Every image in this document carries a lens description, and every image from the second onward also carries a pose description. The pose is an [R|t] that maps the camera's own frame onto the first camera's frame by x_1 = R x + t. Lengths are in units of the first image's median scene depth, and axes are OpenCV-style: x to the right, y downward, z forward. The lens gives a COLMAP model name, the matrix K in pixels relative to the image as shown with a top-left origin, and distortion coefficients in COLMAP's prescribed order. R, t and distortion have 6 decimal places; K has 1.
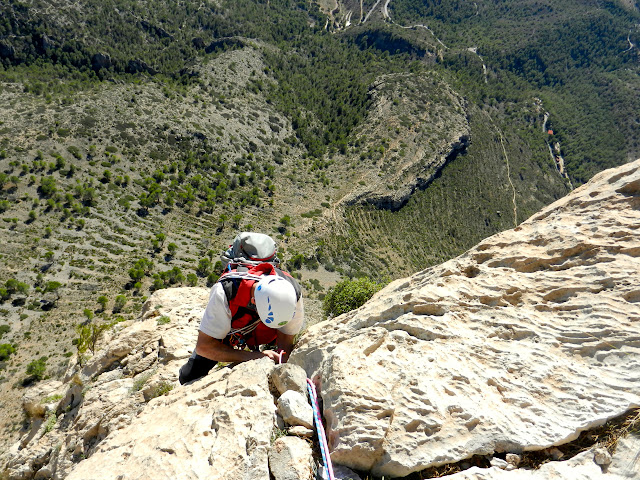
lens RADIAL K [[498.4, 0, 331.1], [0, 498.4, 240.9], [0, 0, 1]] dist [0.033362, -0.003948]
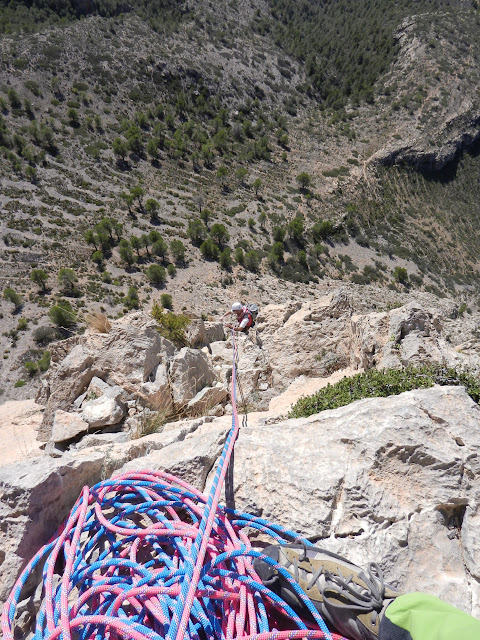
lens RADIAL K [[474.7, 0, 240.4], [0, 474.7, 310.4], [0, 0, 1]] dist [0.001499, 0.006569]
pose [[0.982426, 0.019183, -0.185662, -0.041204], [0.011674, 0.986442, 0.163694, 0.031406], [0.186285, -0.162985, 0.968883, 0.215742]]
